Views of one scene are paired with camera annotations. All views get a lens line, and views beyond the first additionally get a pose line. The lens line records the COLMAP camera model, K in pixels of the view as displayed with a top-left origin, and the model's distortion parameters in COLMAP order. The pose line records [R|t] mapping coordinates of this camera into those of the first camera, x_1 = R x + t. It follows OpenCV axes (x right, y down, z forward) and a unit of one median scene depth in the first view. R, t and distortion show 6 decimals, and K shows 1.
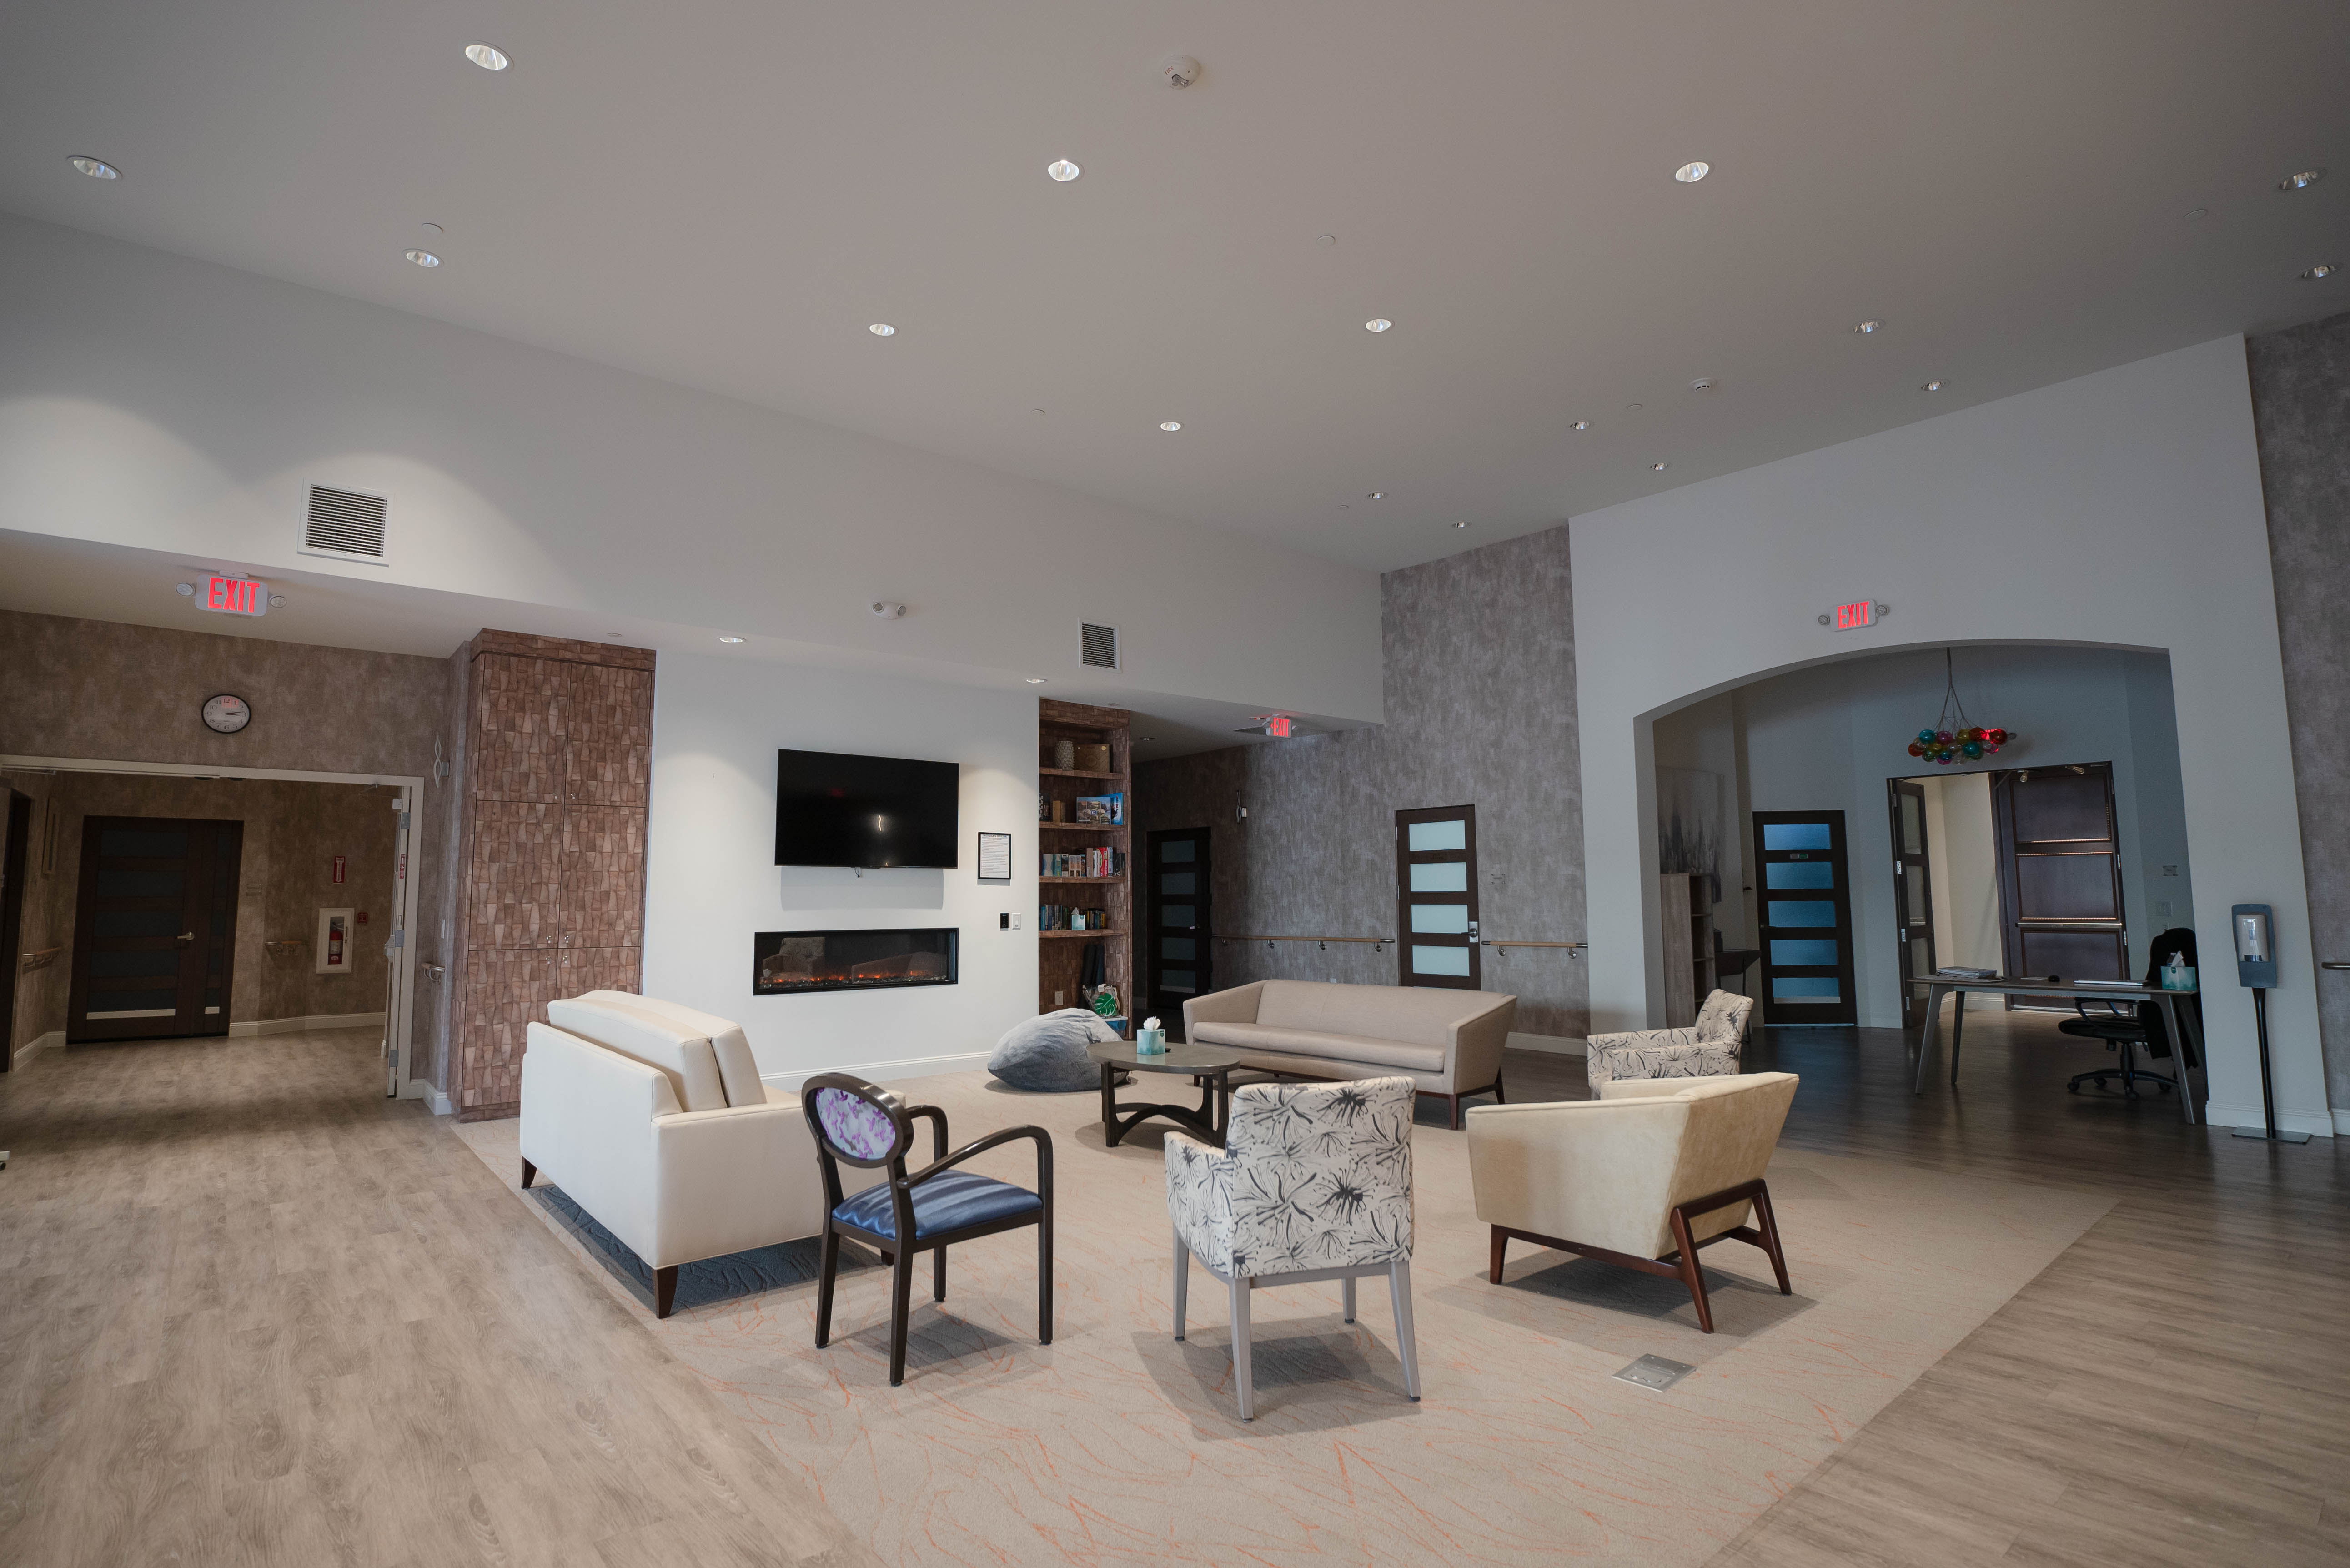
lens RADIAL K [[1121.8, 0, 1175.0], [0, 1121.8, 784.0], [0, 0, 1]] dist [-0.051242, 0.015739]
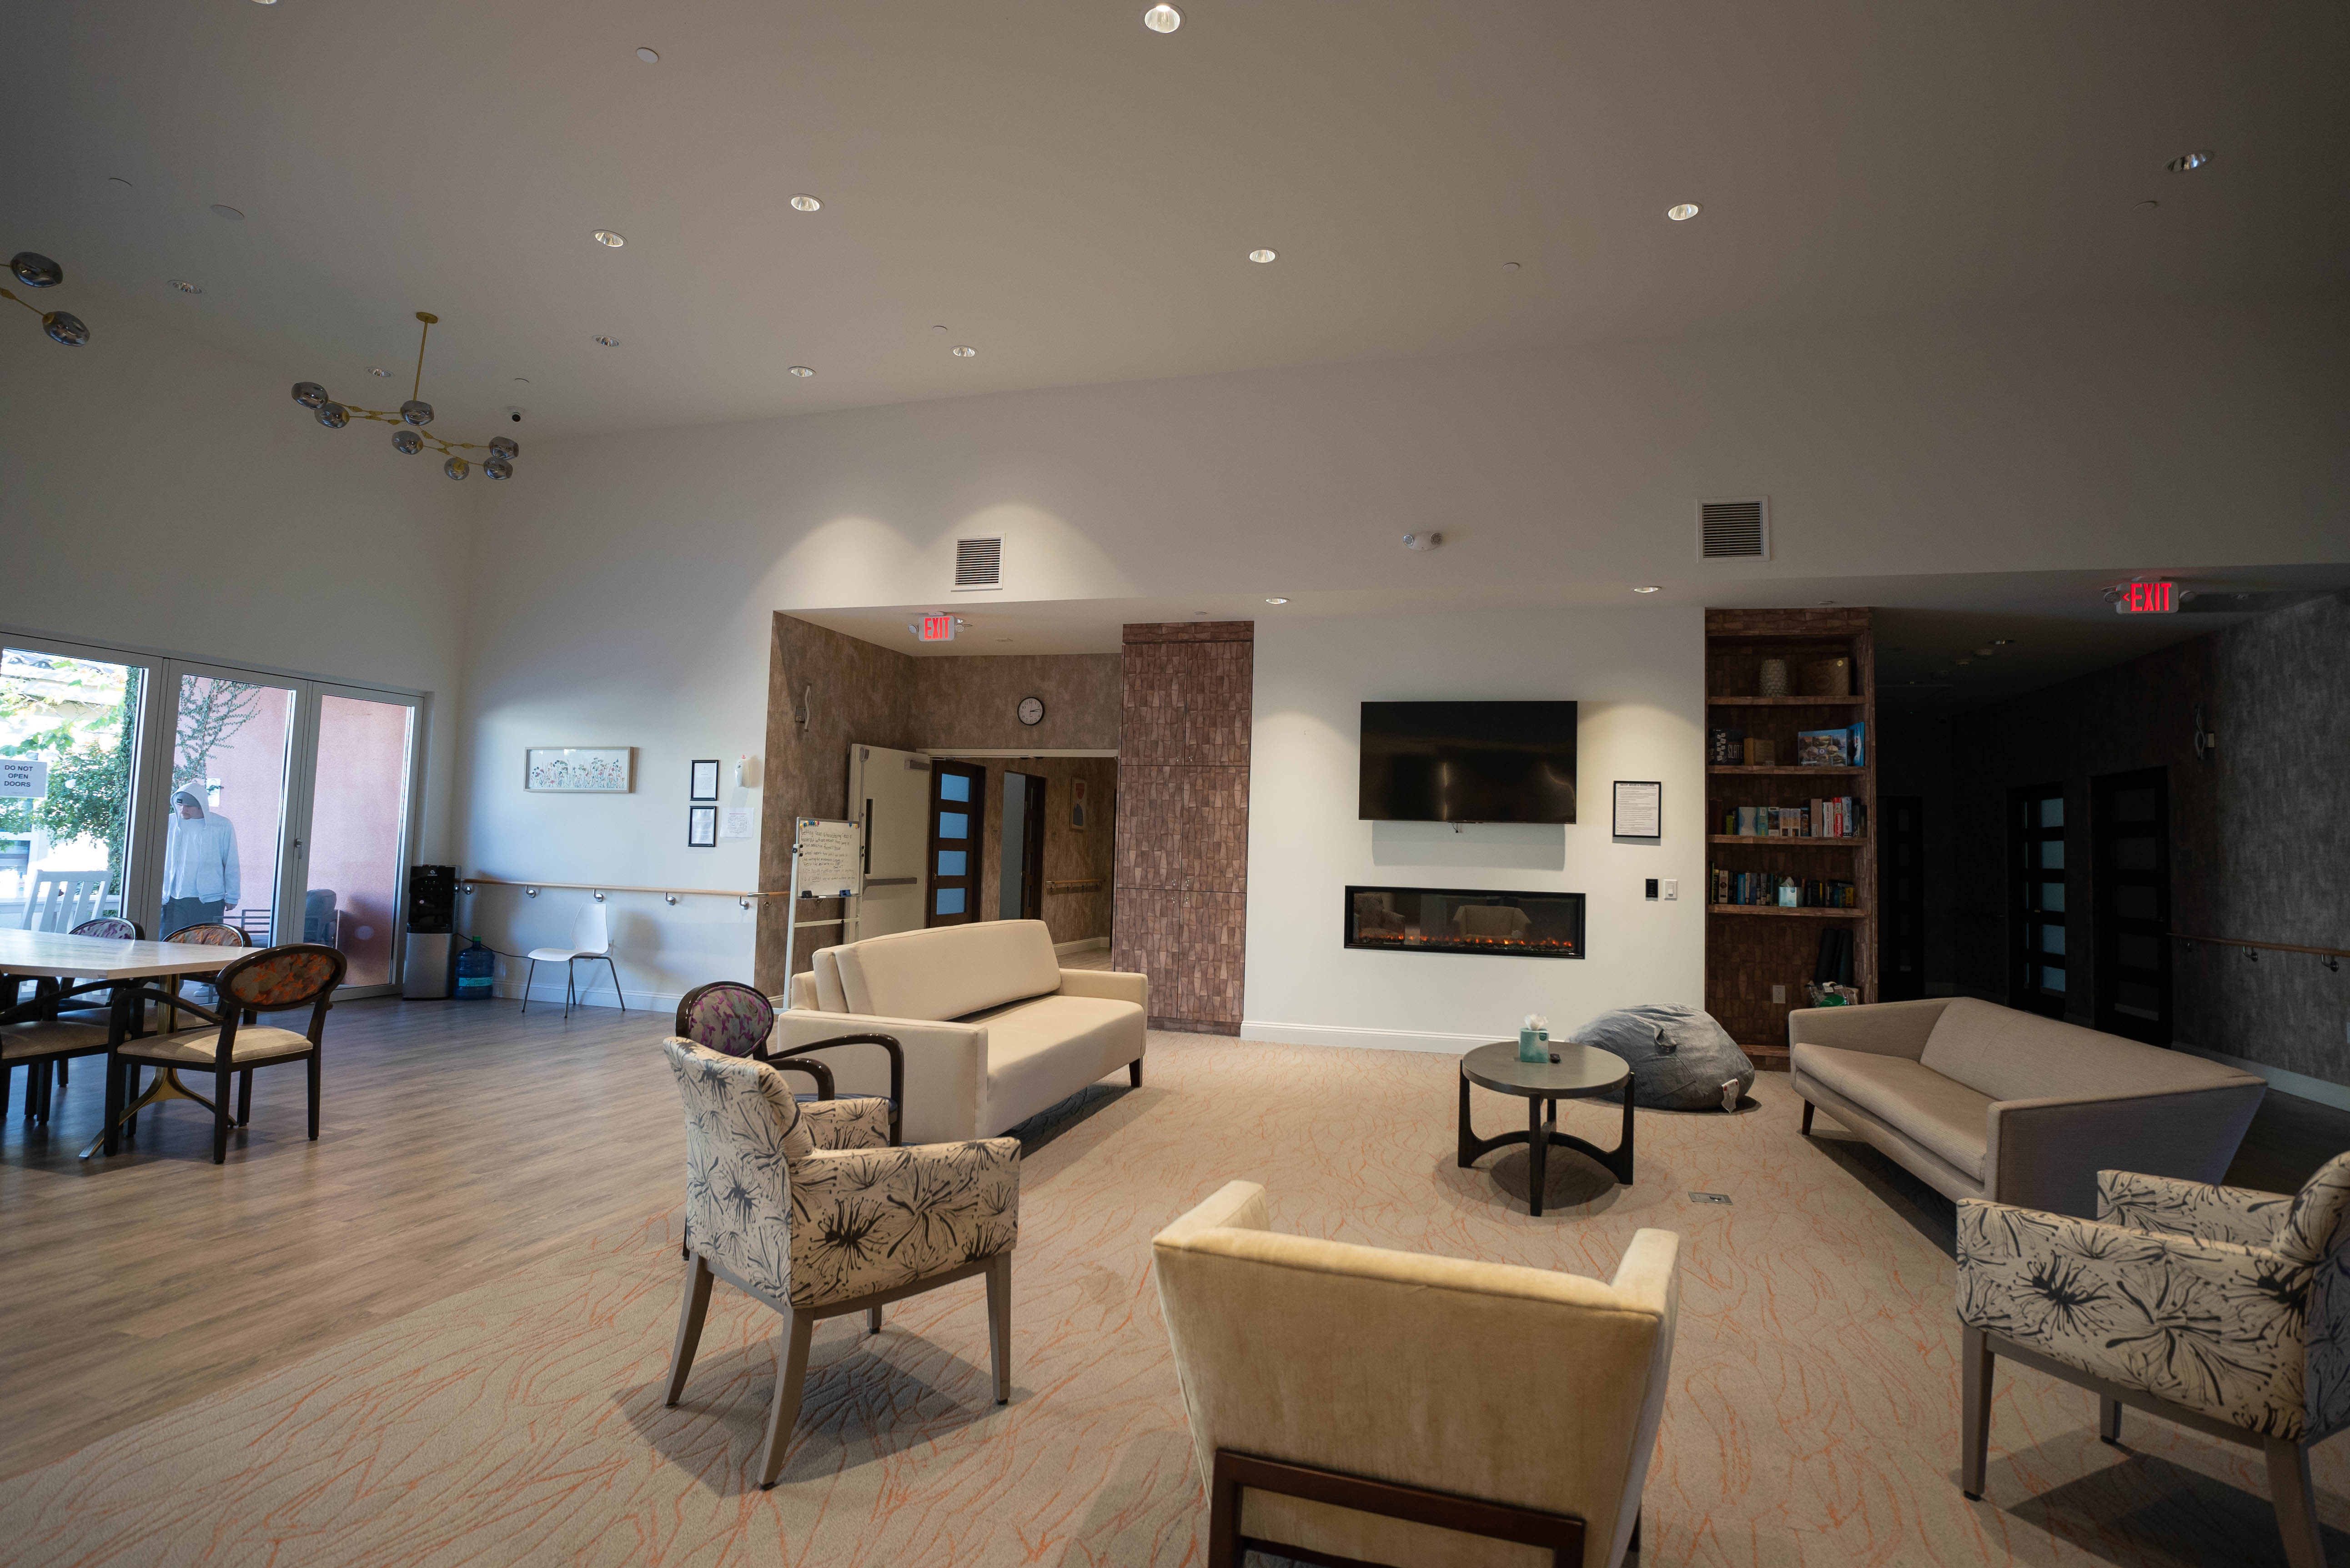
lens RADIAL K [[1121.8, 0, 1175.0], [0, 1121.8, 784.0], [0, 0, 1]] dist [-0.051242, 0.015739]
pose [[0.571561, -0.026017, -0.820147, 0.384233], [0.050791, 0.998702, 0.003716, 0.030750], [0.818986, -0.043780, 0.572141, 0.308487]]
